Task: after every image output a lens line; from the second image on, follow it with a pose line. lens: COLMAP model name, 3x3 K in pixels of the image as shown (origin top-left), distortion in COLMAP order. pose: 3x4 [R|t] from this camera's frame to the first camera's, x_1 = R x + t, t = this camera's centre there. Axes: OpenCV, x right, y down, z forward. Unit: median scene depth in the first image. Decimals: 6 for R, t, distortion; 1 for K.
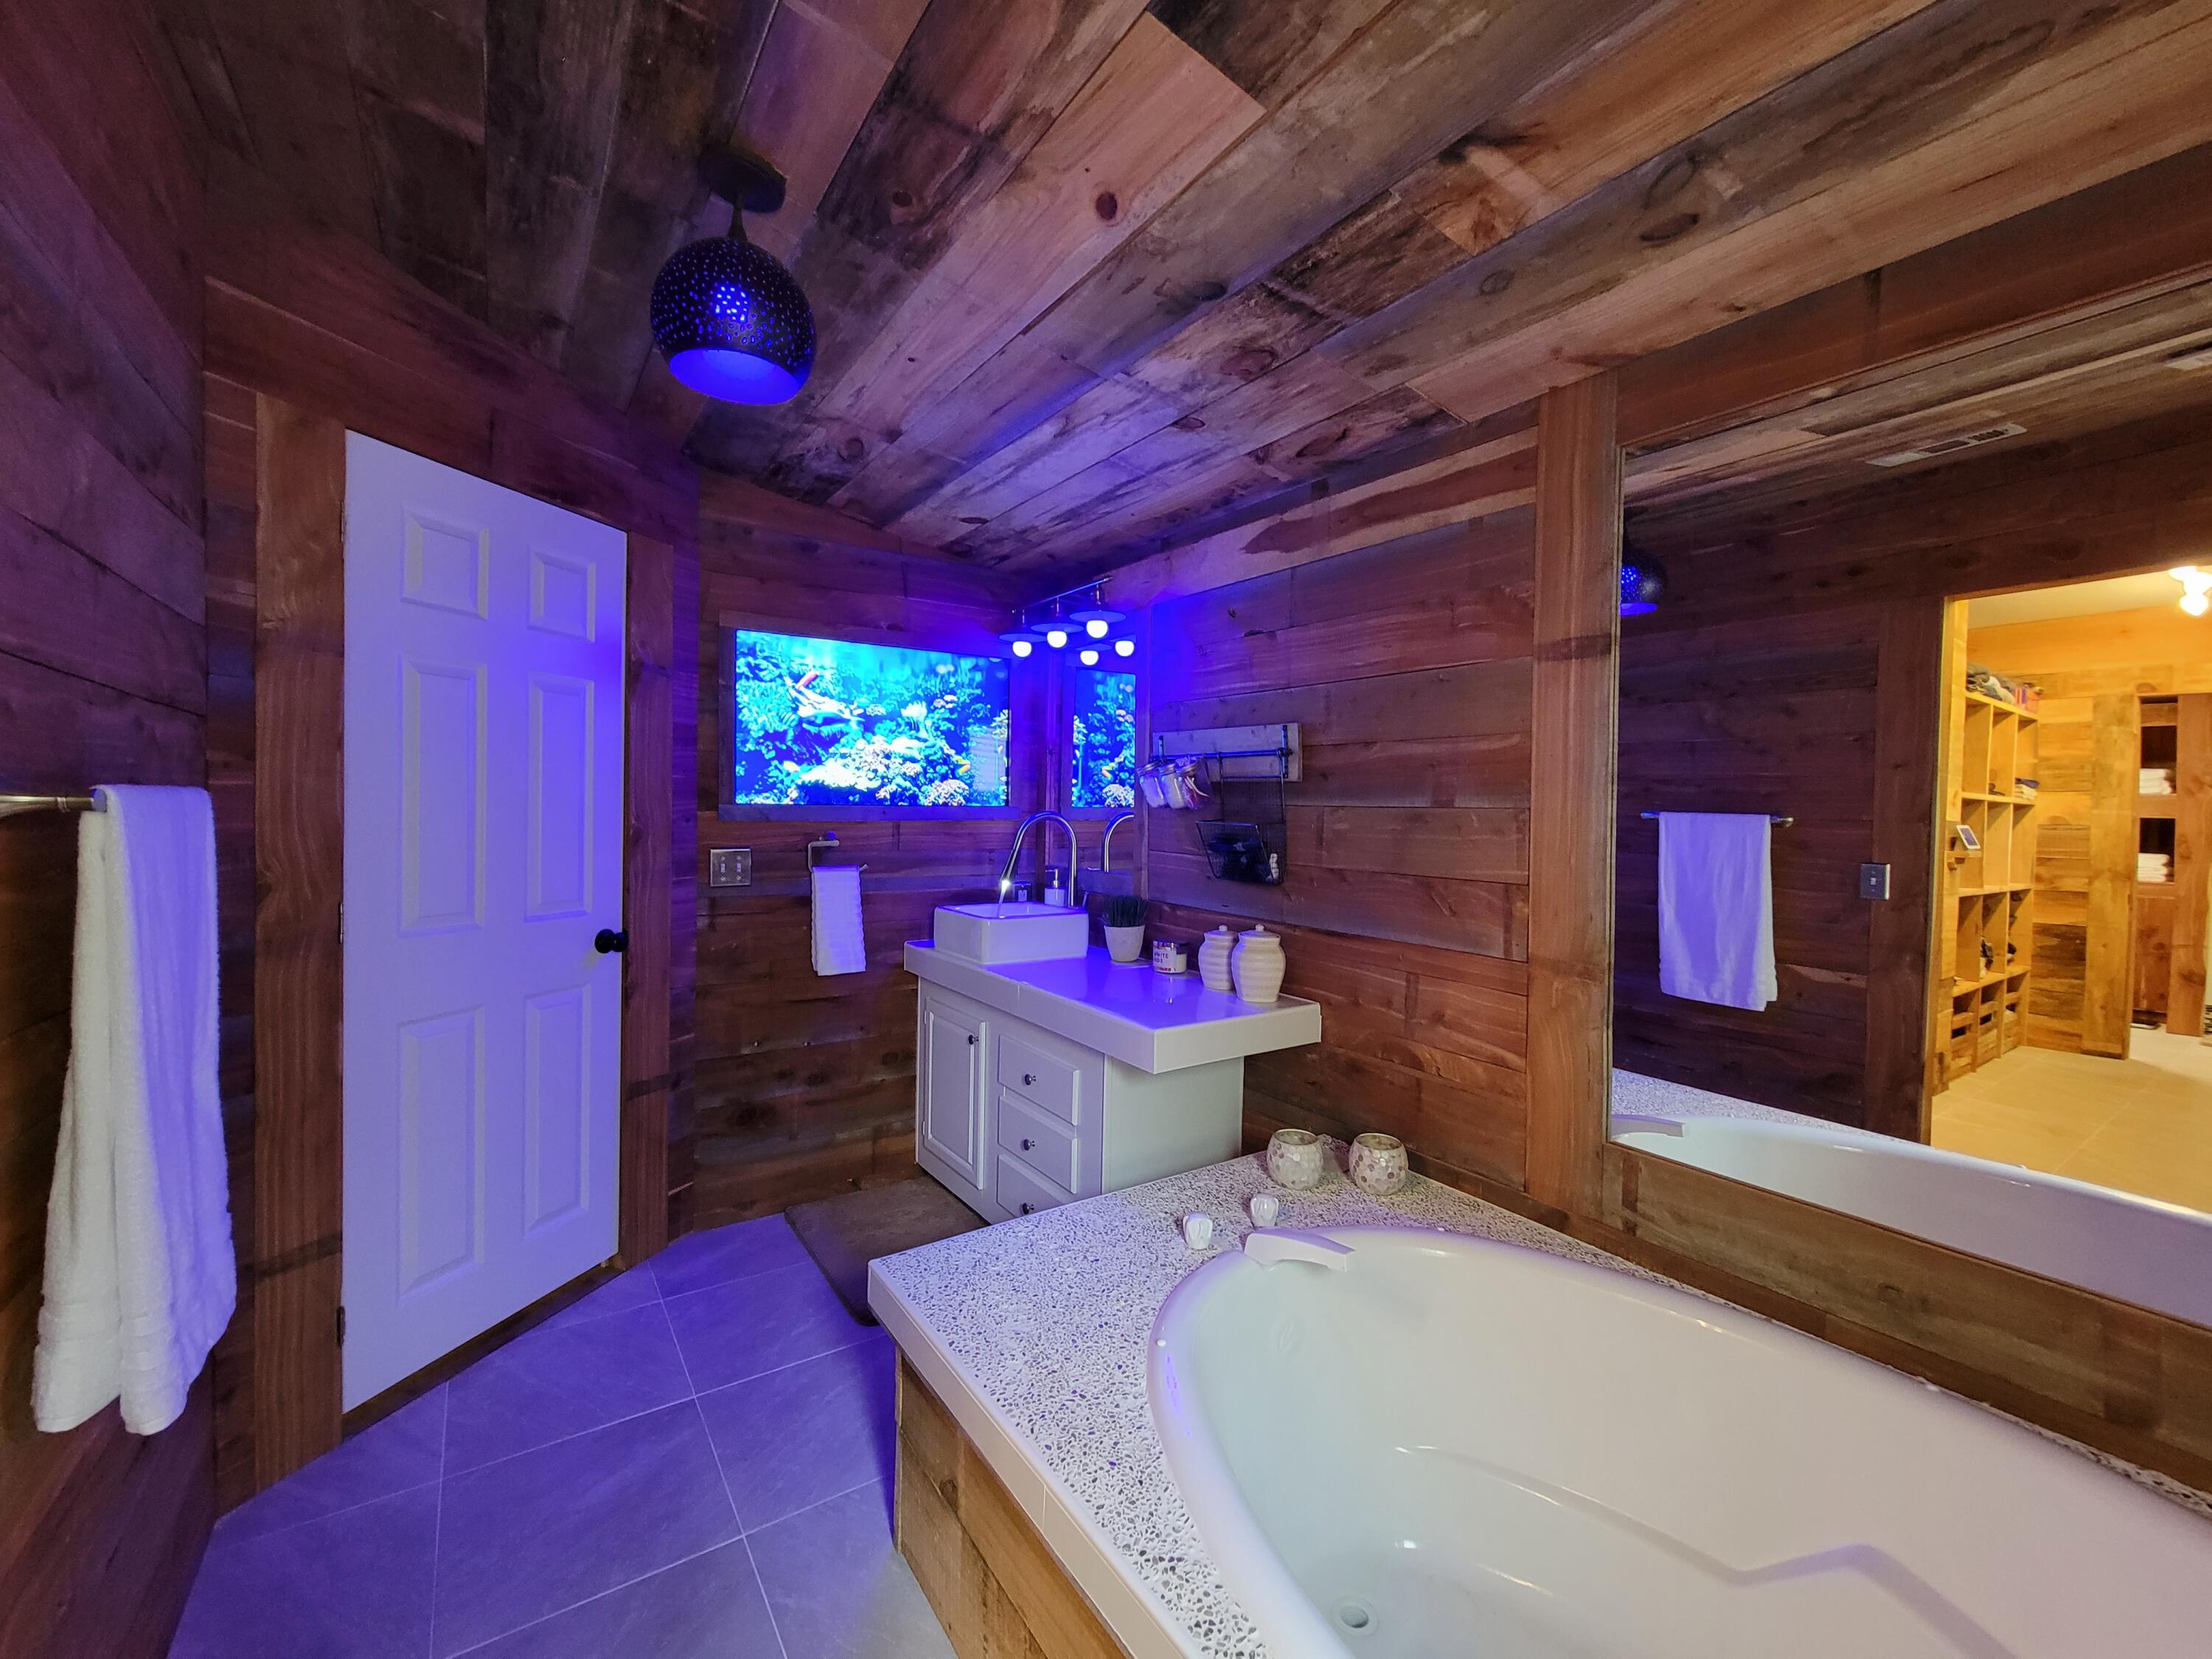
lens RADIAL K [[905.8, 0, 1095.9], [0, 905.8, 824.3], [0, 0, 1]] dist [0.002106, -0.000729]
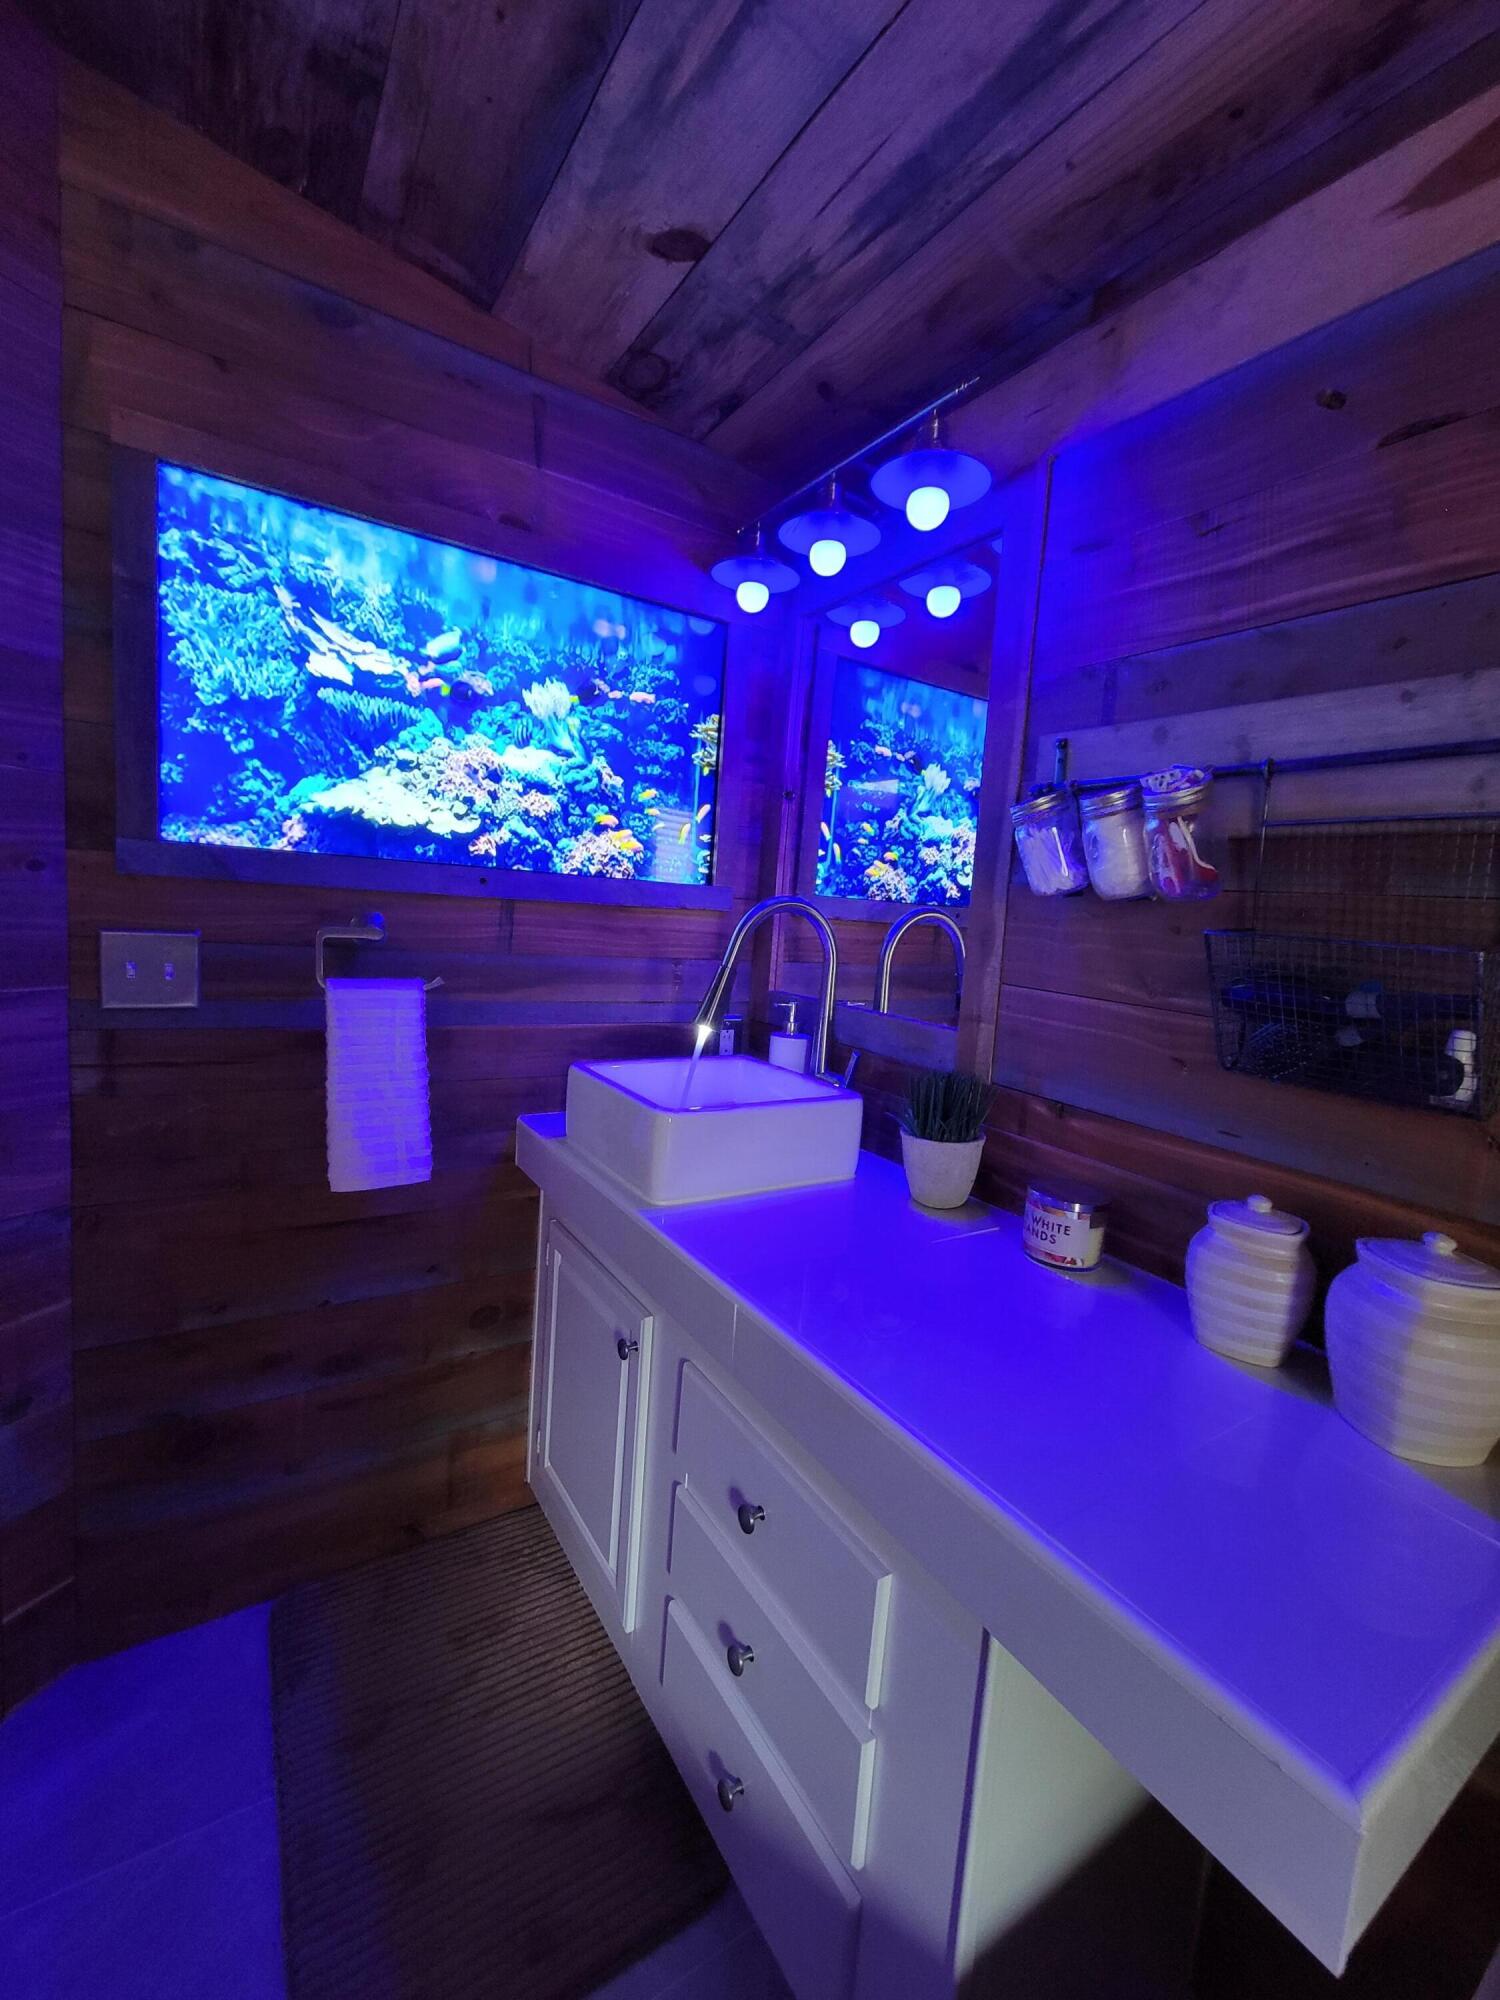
lens RADIAL K [[819.0, 0, 754.5], [0, 819.0, 1003.9], [0, 0, 1]] dist [0.002106, -0.000729]
pose [[0.998268, 0.058154, -0.008883, -0.066087], [-0.057101, 0.994167, 0.091494, 0.005848], [0.014152, -0.090829, 0.995766, 0.521067]]
